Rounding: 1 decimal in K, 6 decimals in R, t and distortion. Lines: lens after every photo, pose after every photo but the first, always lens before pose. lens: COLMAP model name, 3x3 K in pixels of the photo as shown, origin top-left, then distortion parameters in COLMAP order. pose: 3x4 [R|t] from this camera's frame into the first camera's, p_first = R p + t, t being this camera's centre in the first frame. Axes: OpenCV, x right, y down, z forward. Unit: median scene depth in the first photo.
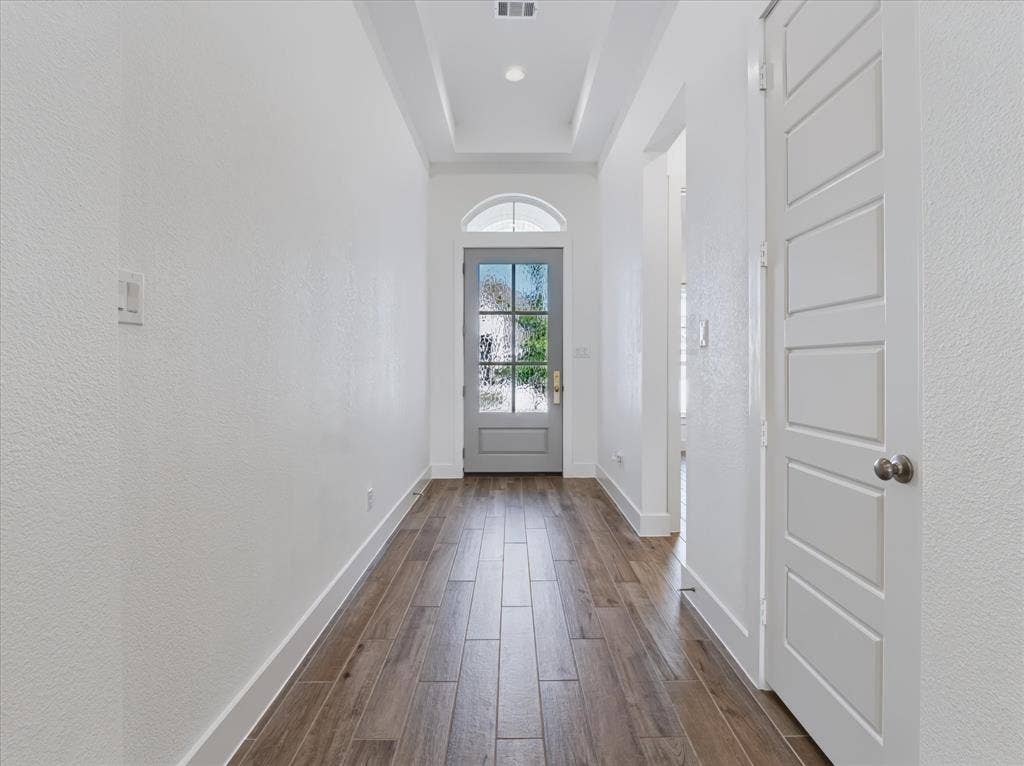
lens RADIAL K [[506.4, 0, 512.0], [0, 506.4, 383.0], [0, 0, 1]] dist [-0.015619, -0.000426]
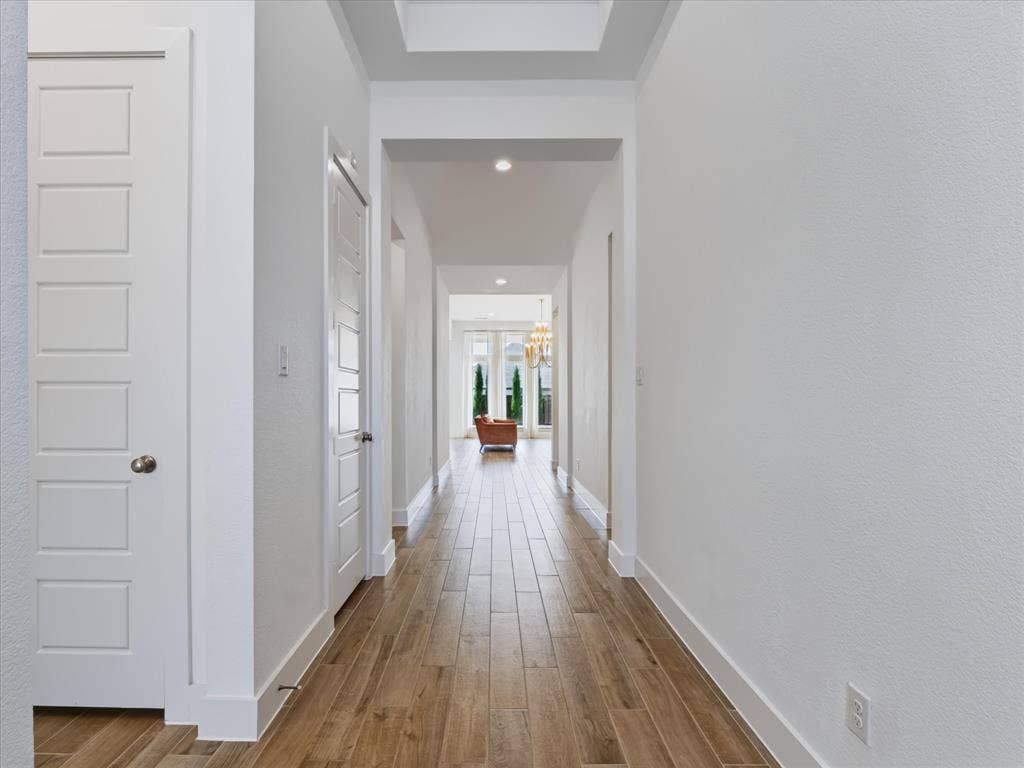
lens RADIAL K [[506.4, 0, 512.0], [0, 506.4, 384.0], [0, 0, 1]] dist [-0.015619, -0.000426]
pose [[-0.999490, -0.000086, -0.031945, 0.033784], [-0.000174, 0.999996, 0.002733, -0.069255], [0.031944, 0.002738, -0.999486, 2.079128]]
